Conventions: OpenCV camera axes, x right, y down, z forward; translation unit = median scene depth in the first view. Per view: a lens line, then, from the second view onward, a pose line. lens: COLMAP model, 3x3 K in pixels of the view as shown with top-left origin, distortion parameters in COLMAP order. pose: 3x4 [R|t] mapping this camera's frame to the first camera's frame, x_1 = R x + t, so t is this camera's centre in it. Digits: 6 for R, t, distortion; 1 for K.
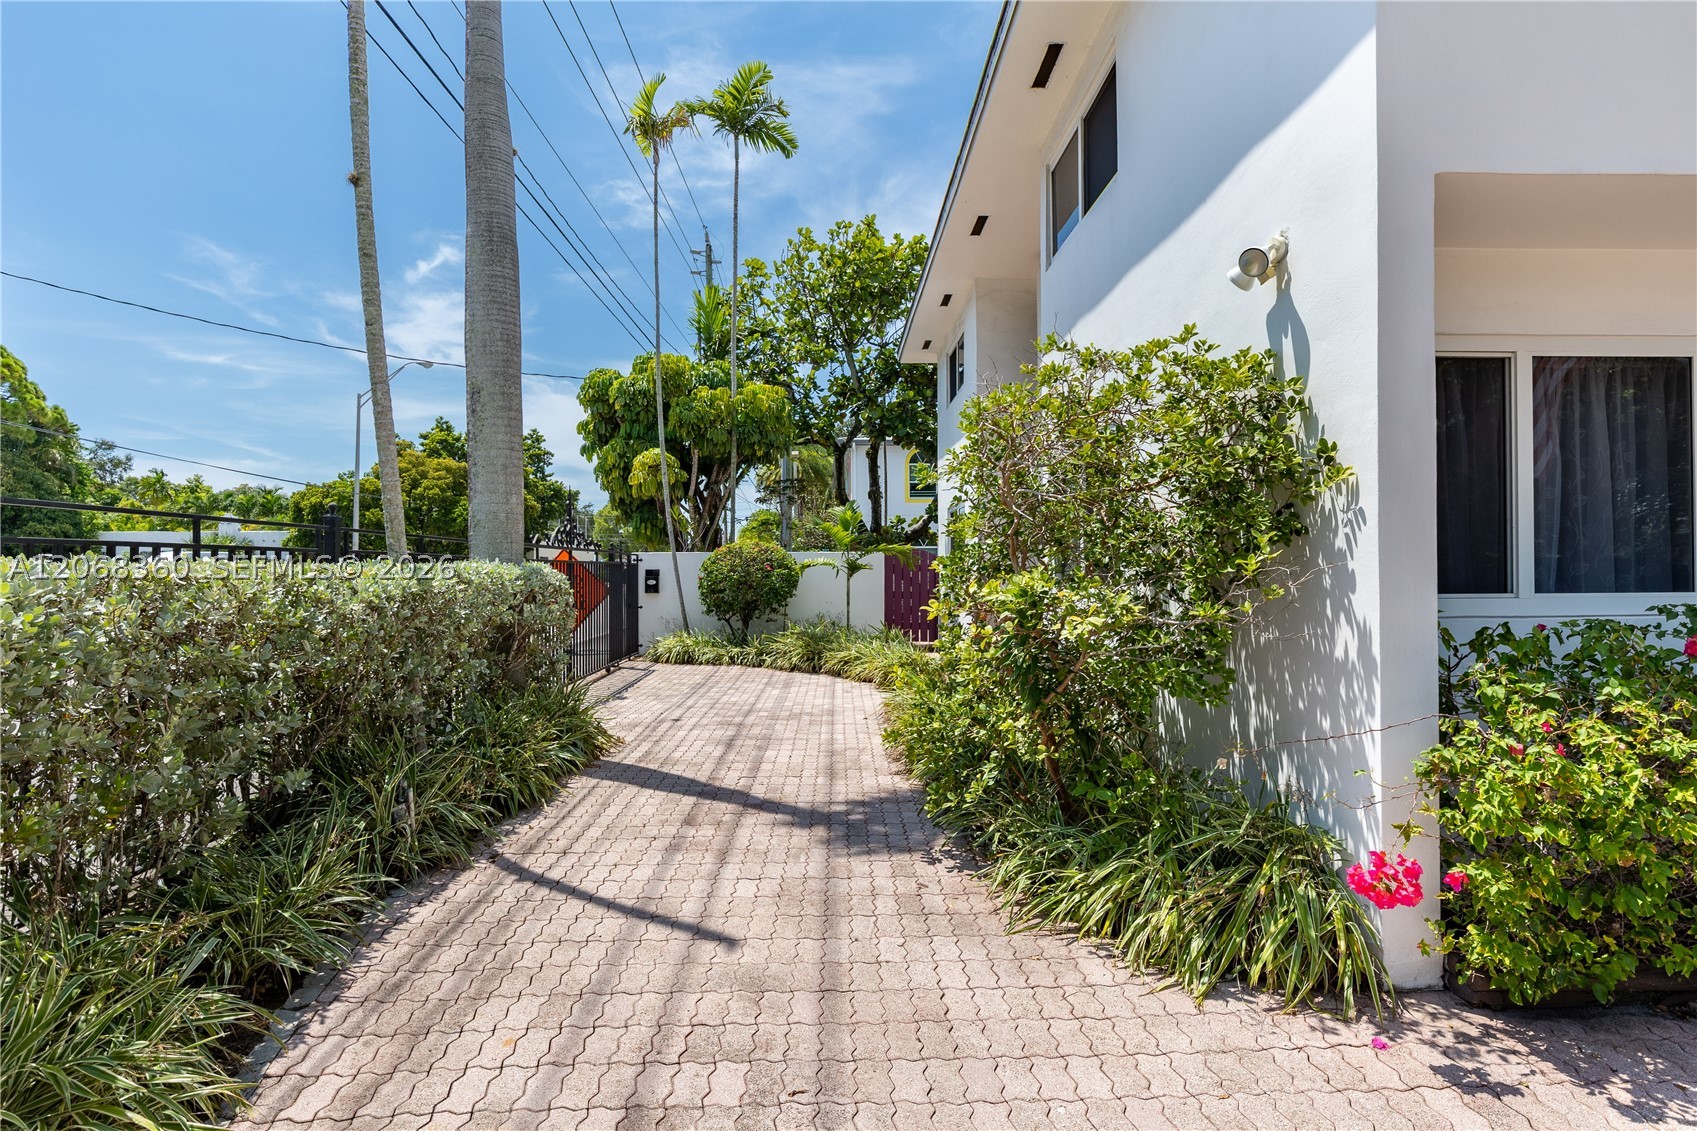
lens RADIAL K [[853.9, 0, 848.5], [0, 853.9, 565.5], [0, 0, 1]] dist [0.001042, -0.000402]
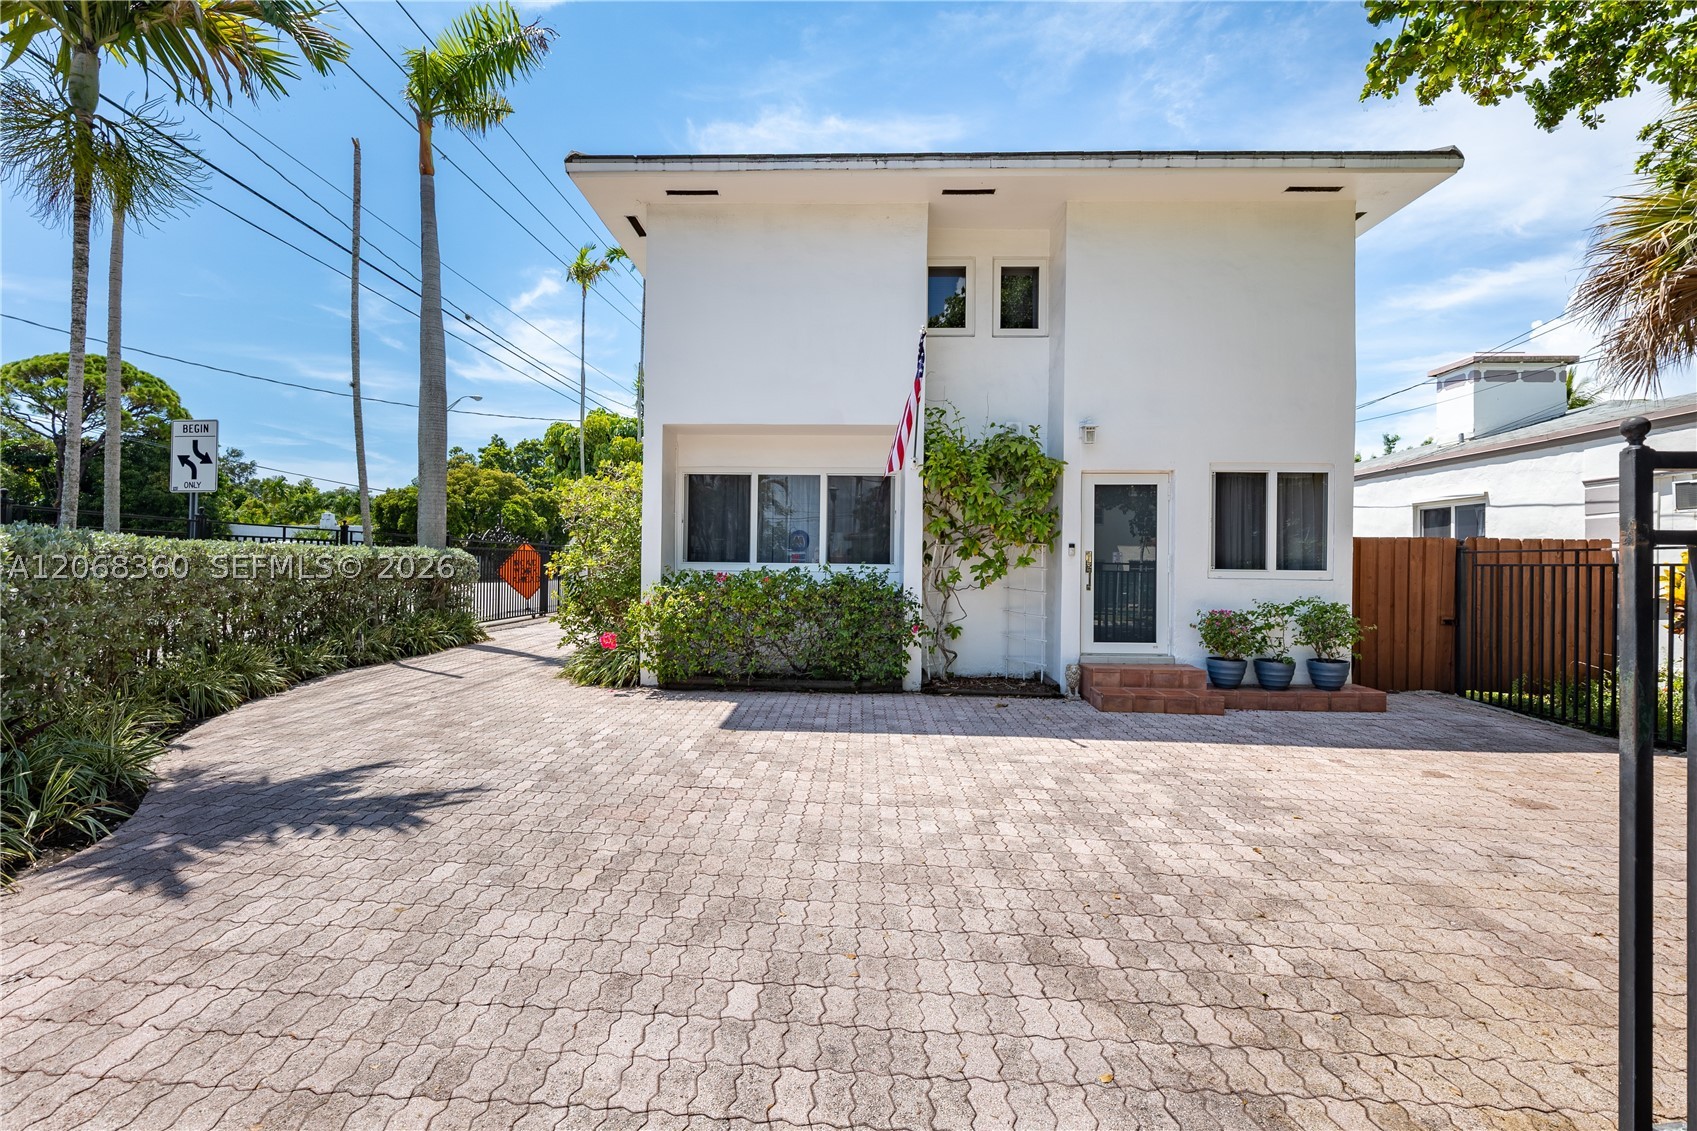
lens RADIAL K [[782.6, 0, 830.9], [0, 782.6, 557.3], [0, 0, 1]] dist [0.005664, 0.000358]
pose [[0.997866, 0.015419, -0.063444, 0.106492], [-0.015798, 0.999860, -0.005472, 0.002281], [0.063351, 0.006462, 0.997970, -0.129652]]
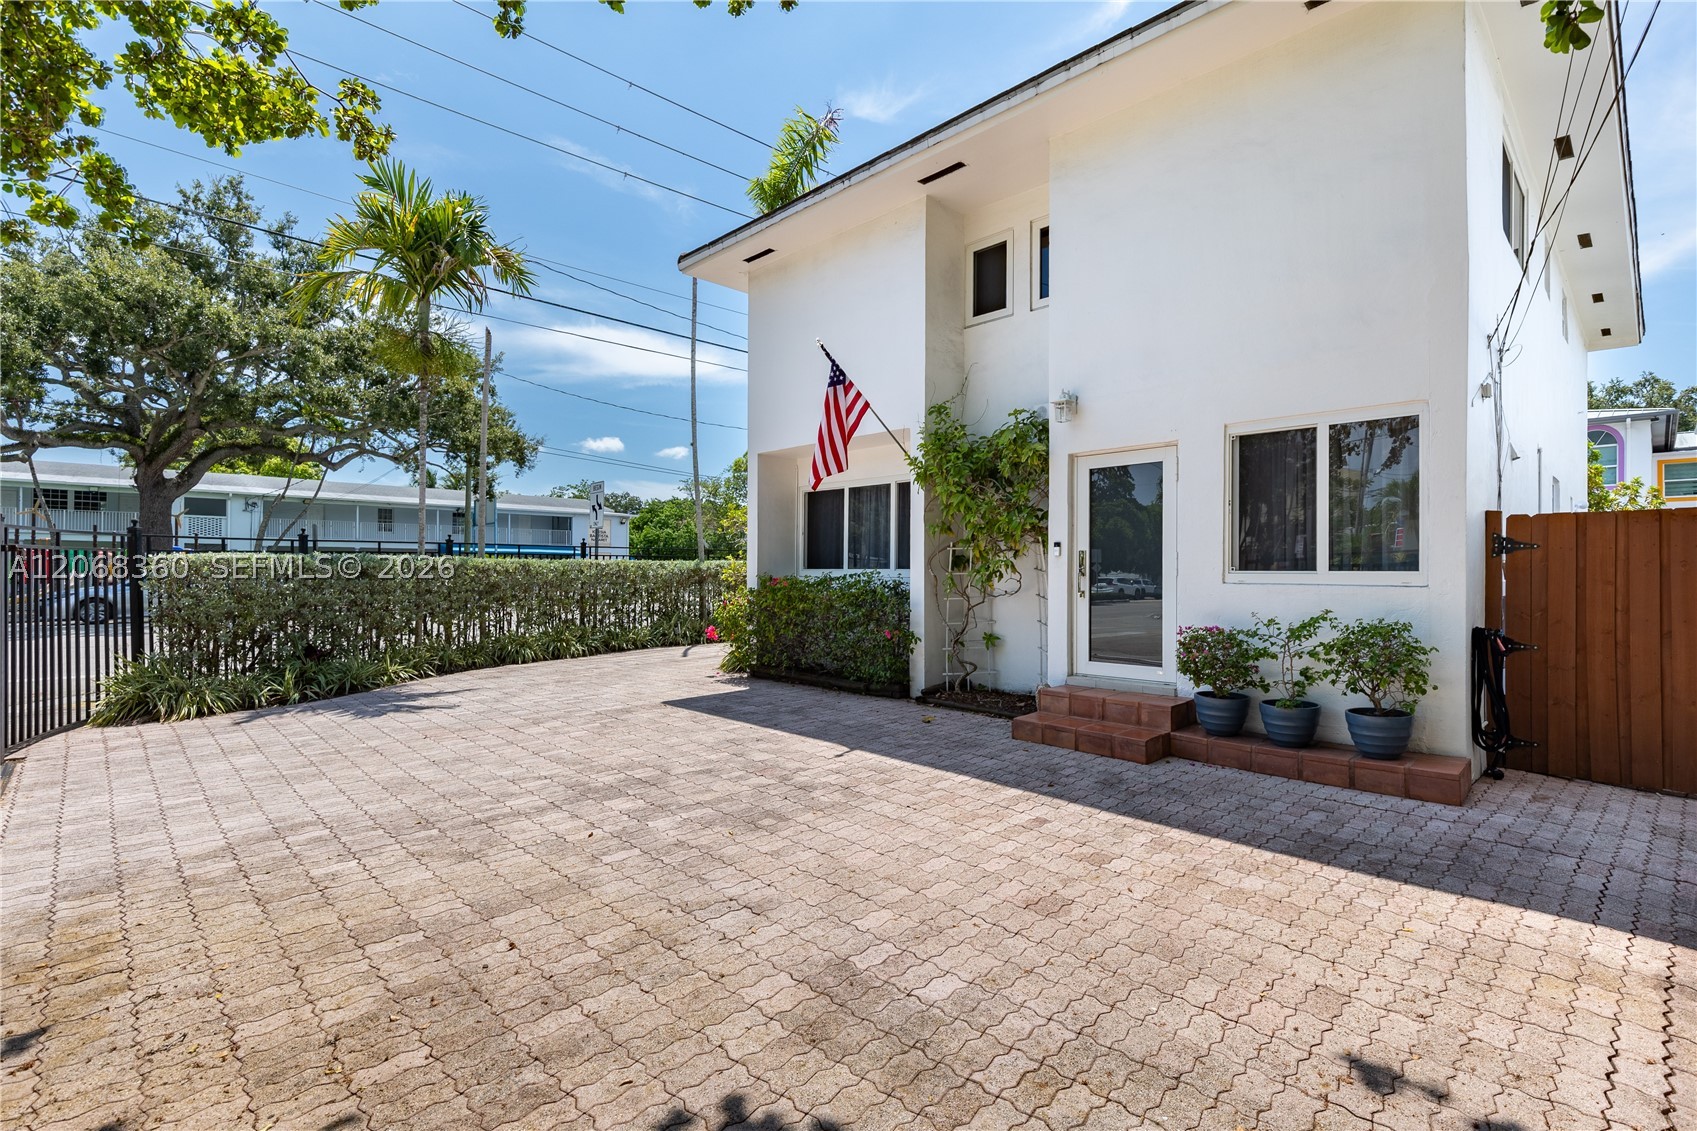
lens RADIAL K [[798.3, 0, 848.5], [0, 798.3, 565.5], [0, 0, 1]] dist [0.003890, 0.000292]
pose [[0.680470, 0.001139, -0.732775, 0.249381], [-0.002420, 0.999997, -0.000693, 0.001973], [0.732772, 0.002245, 0.680471, -0.077037]]
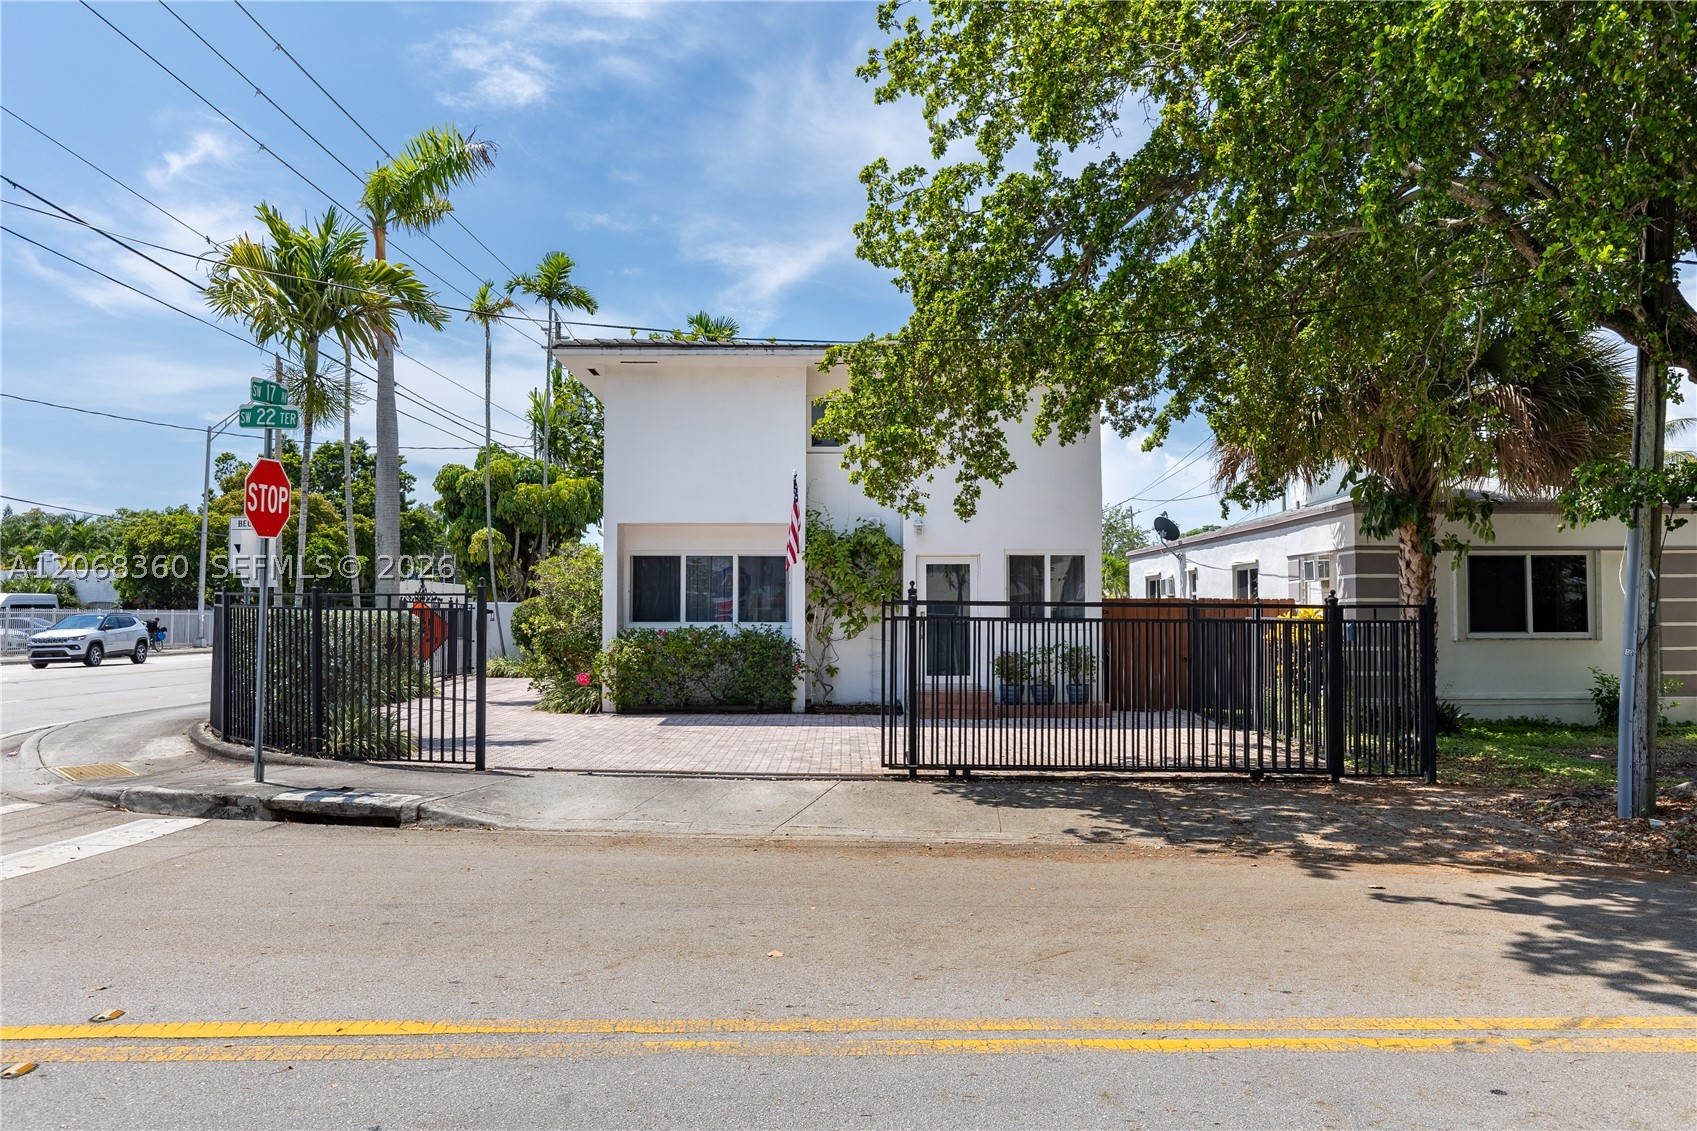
lens RADIAL K [[1321.8, 0, 848.5], [0, 1321.8, 565.5], [0, 0, 1]] dist [0.009151, 0.003340]
pose [[0.999867, 0.004712, -0.015611, 0.140192], [-0.005258, 0.999370, -0.035105, -0.001139], [0.015436, 0.035183, 0.999262, -0.404531]]
